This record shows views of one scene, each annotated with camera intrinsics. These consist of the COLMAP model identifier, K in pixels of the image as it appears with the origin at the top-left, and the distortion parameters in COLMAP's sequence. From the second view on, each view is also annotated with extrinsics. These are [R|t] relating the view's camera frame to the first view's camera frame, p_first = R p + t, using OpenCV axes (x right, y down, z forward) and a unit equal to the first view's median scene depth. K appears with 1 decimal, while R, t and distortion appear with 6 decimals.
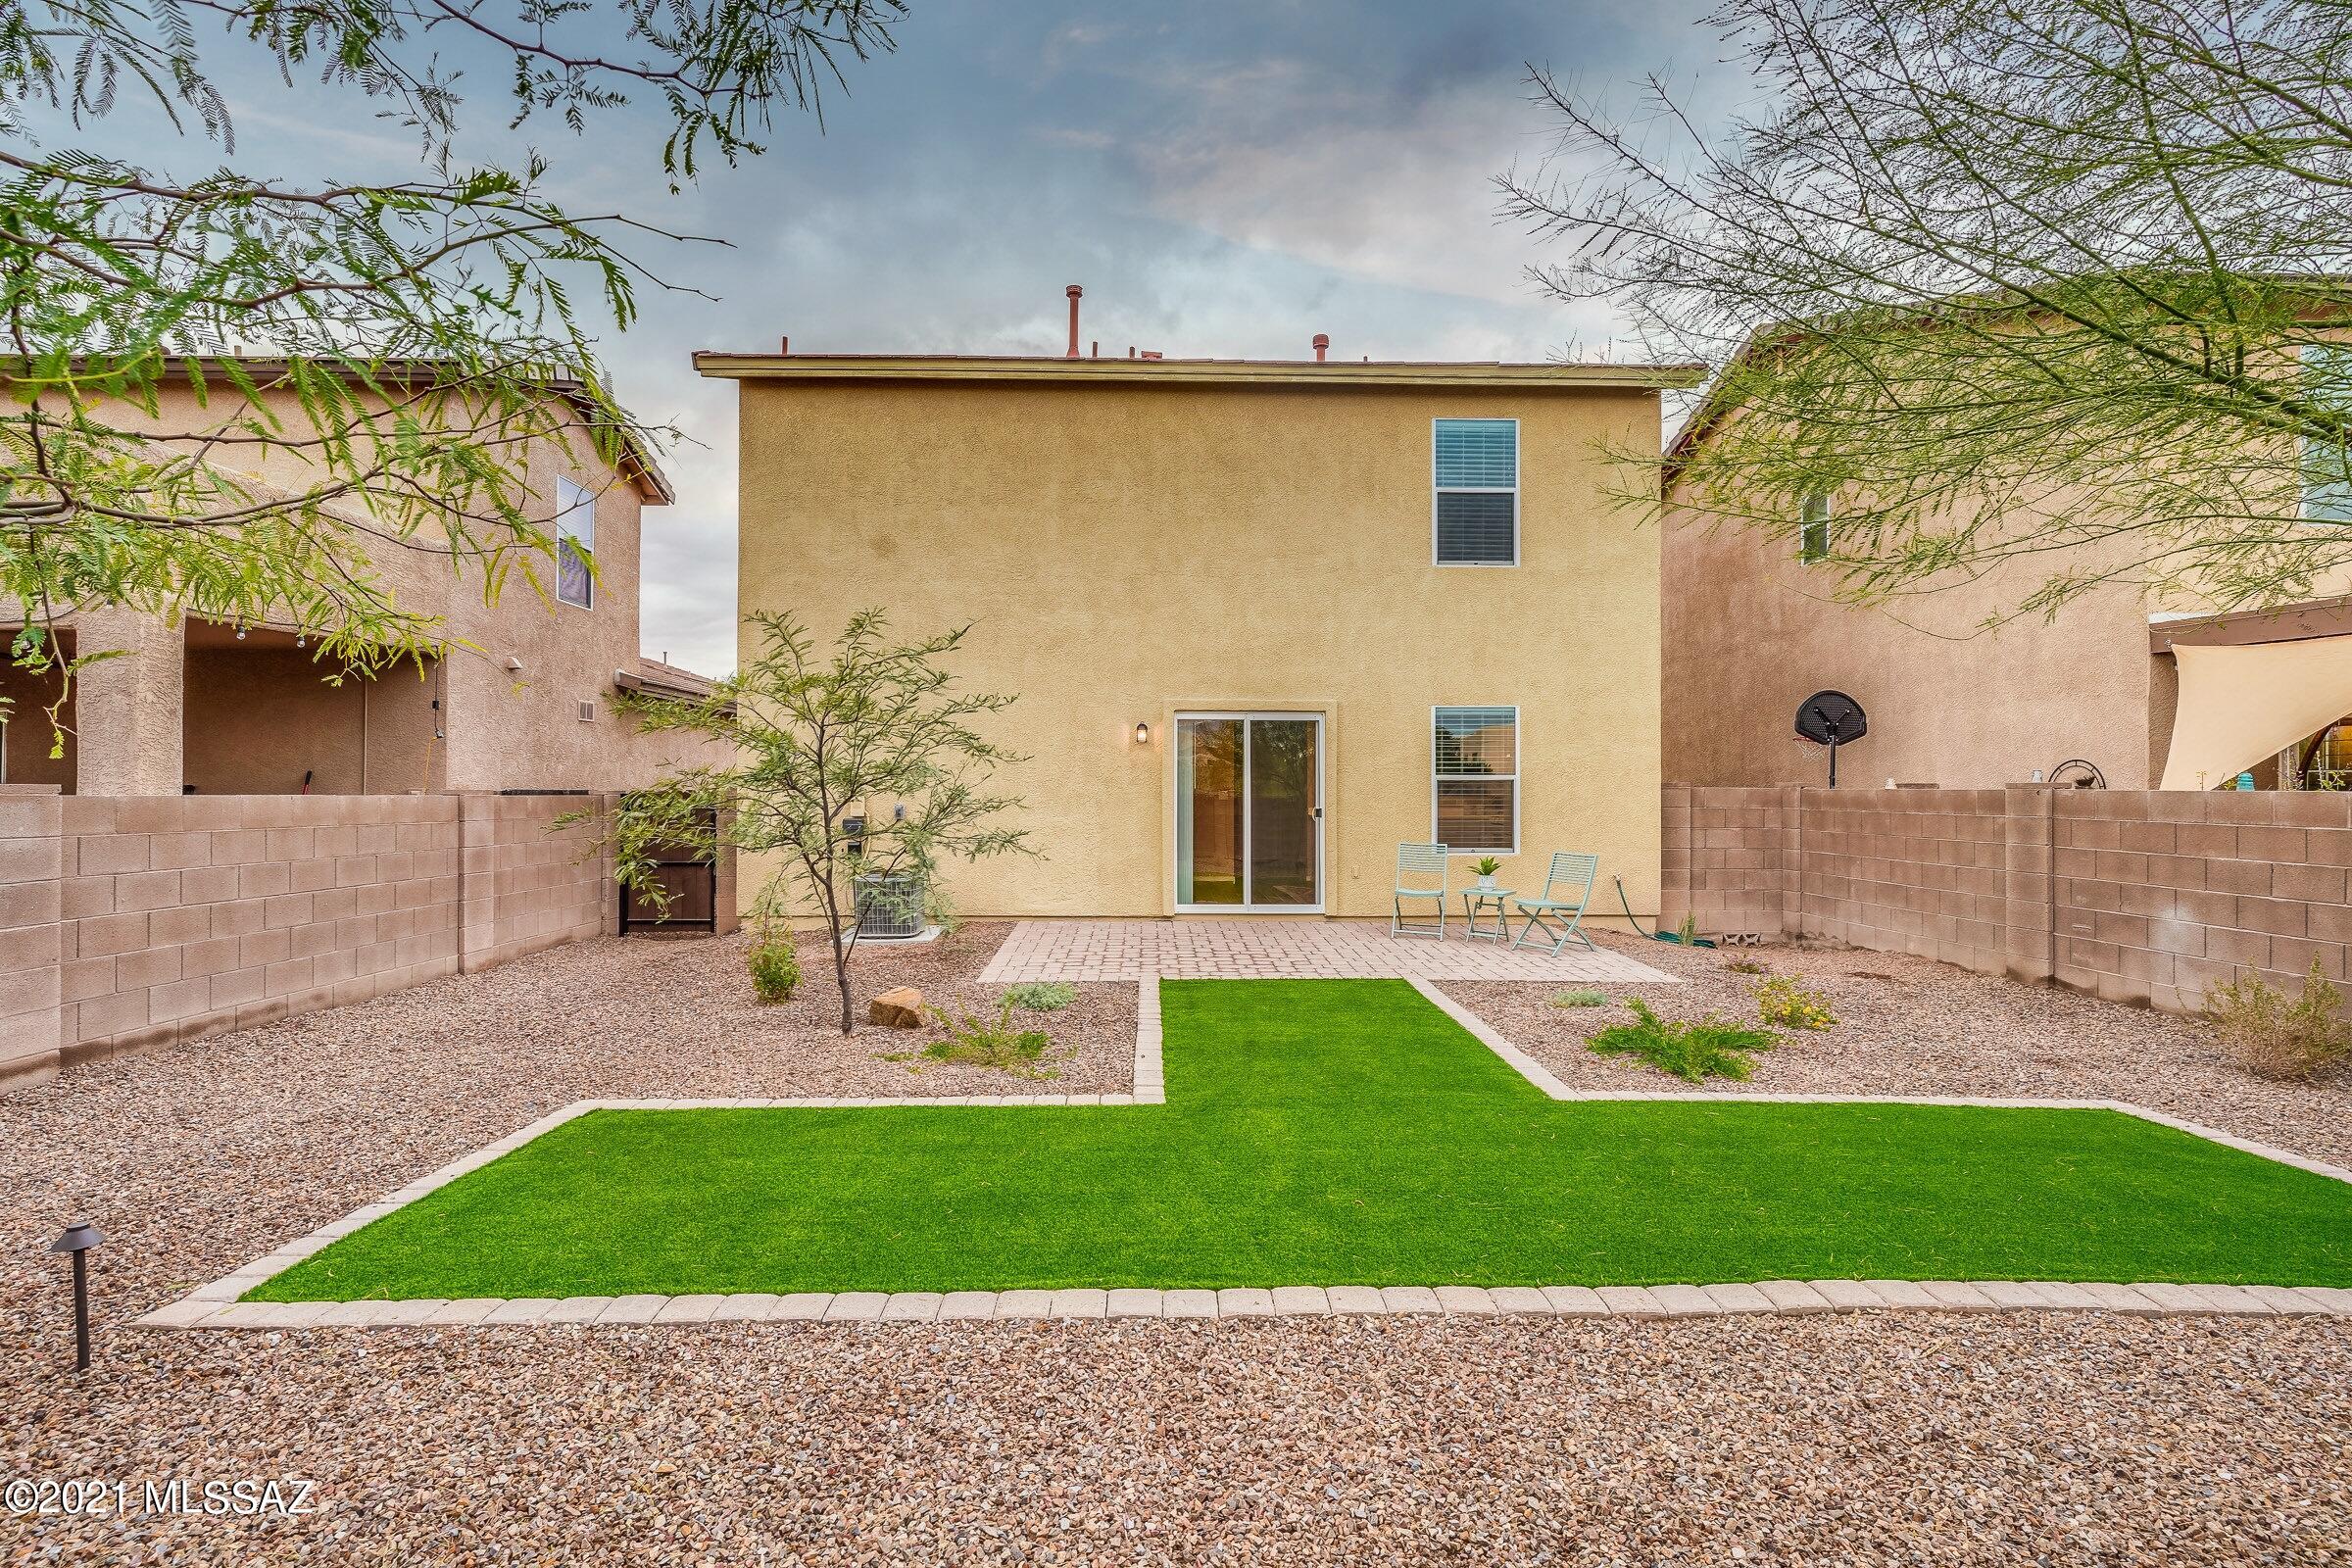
lens RADIAL K [[1132.0, 0, 1169.9], [0, 1132.0, 782.6], [0, 0, 1]] dist [0.000919, 0.001309]
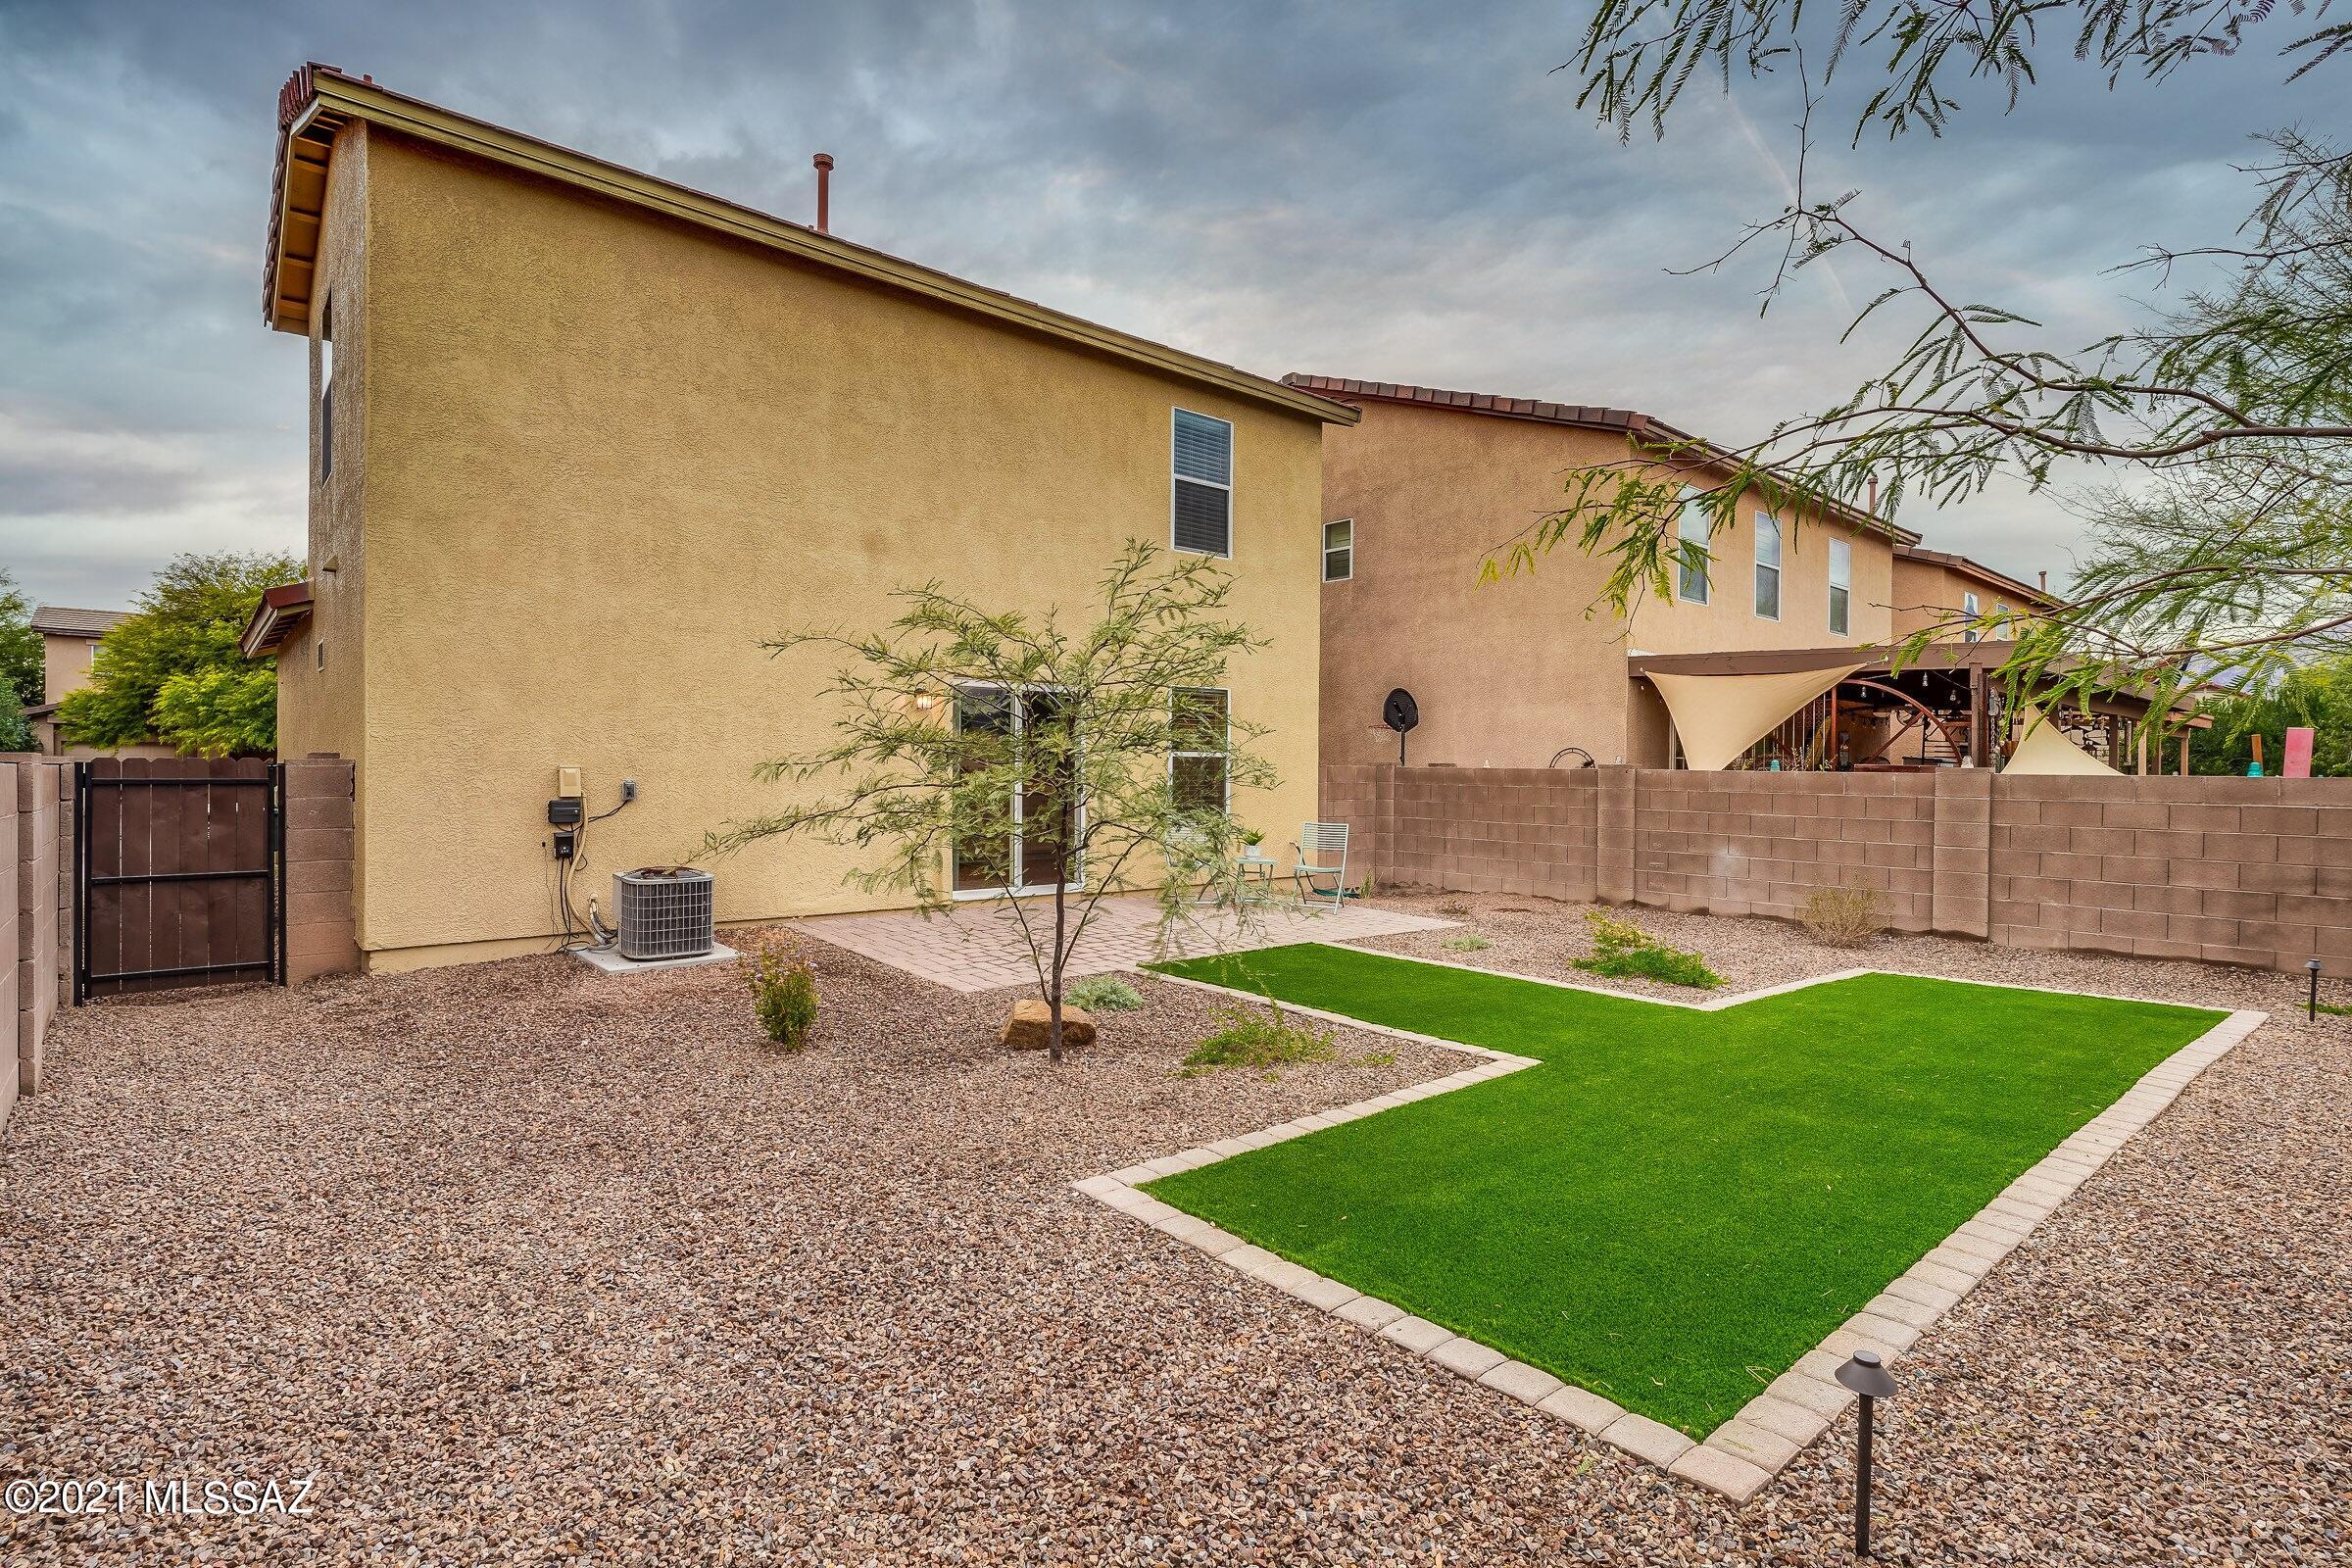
lens RADIAL K [[1165.1, 0, 1180.3], [0, 1165.1, 776.7], [0, 0, 1]] dist [-0.001126, 0.001212]
pose [[0.766405, 0.000691, 0.642358, -0.448990], [-0.011922, 0.999842, 0.013149, 0.002119], [-0.642248, -0.017736, 0.766292, 0.177509]]
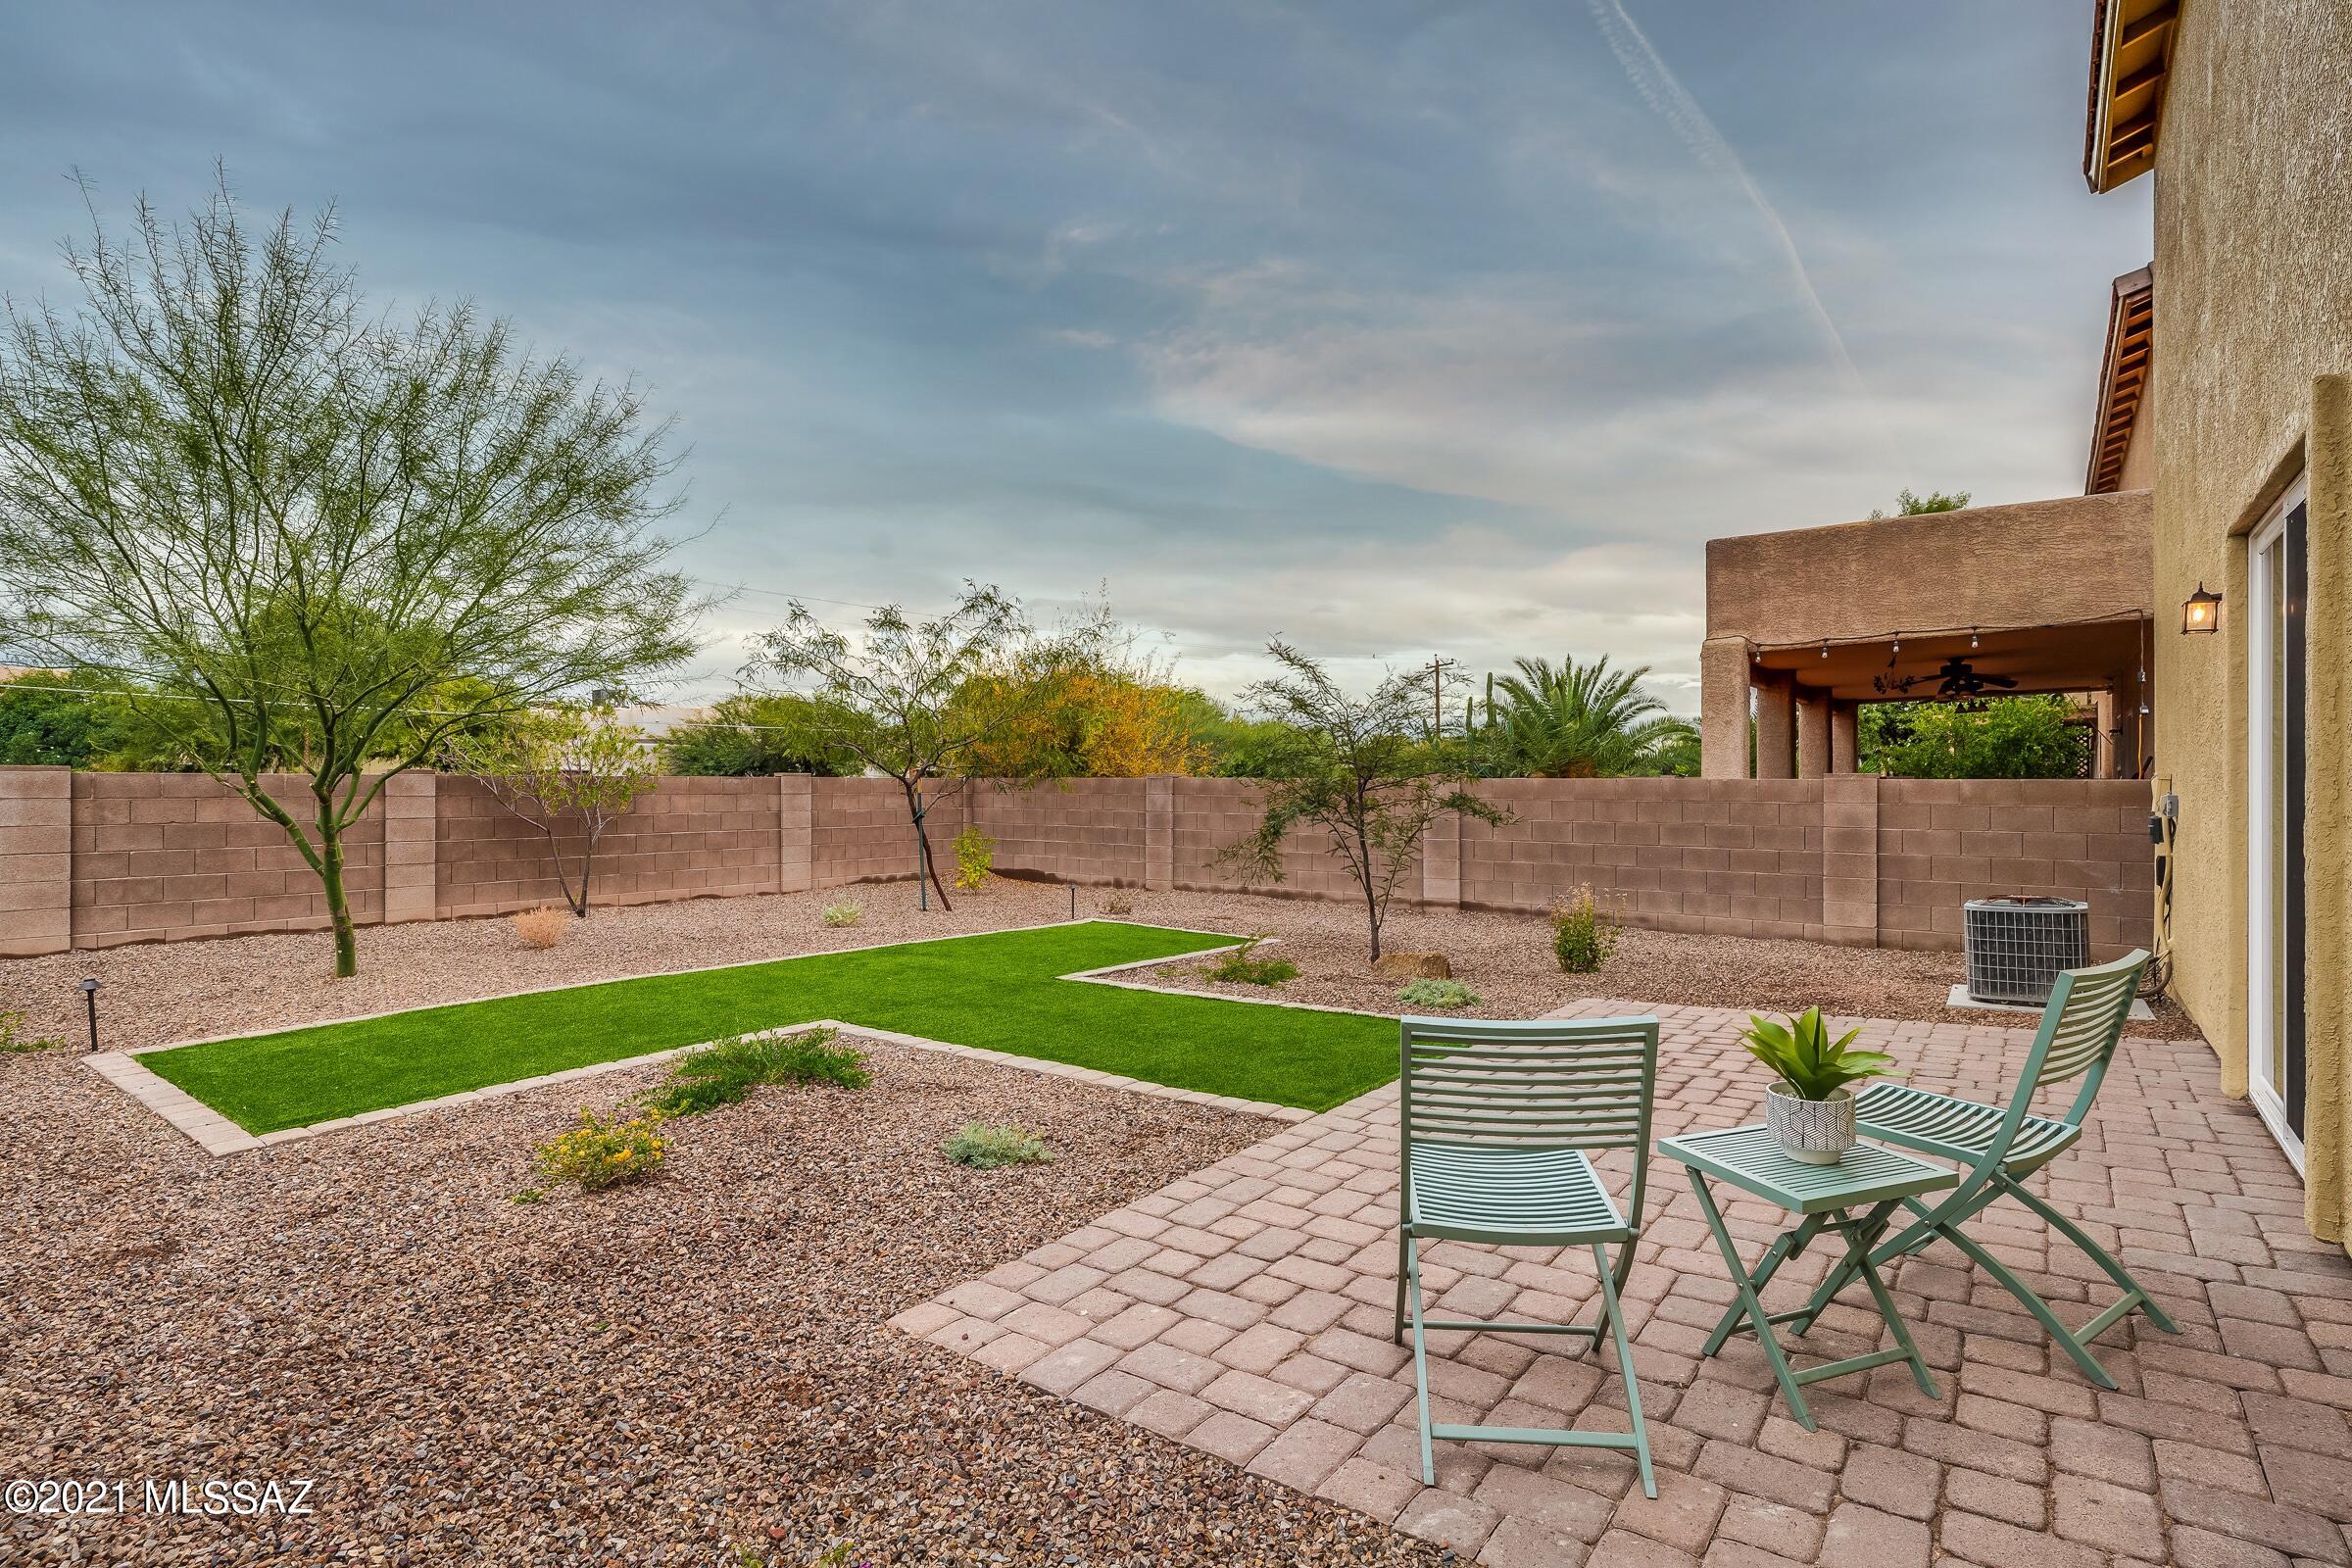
lens RADIAL K [[1152.2, 0, 1176.0], [0, 1152.2, 784.0], [0, 0, 1]] dist [0.000234, 0.000413]
pose [[-0.627566, -0.003732, -0.778554, 0.503121], [0.003200, 0.999968, -0.007373, 0.017631], [0.778557, -0.007119, -0.627534, 0.969305]]
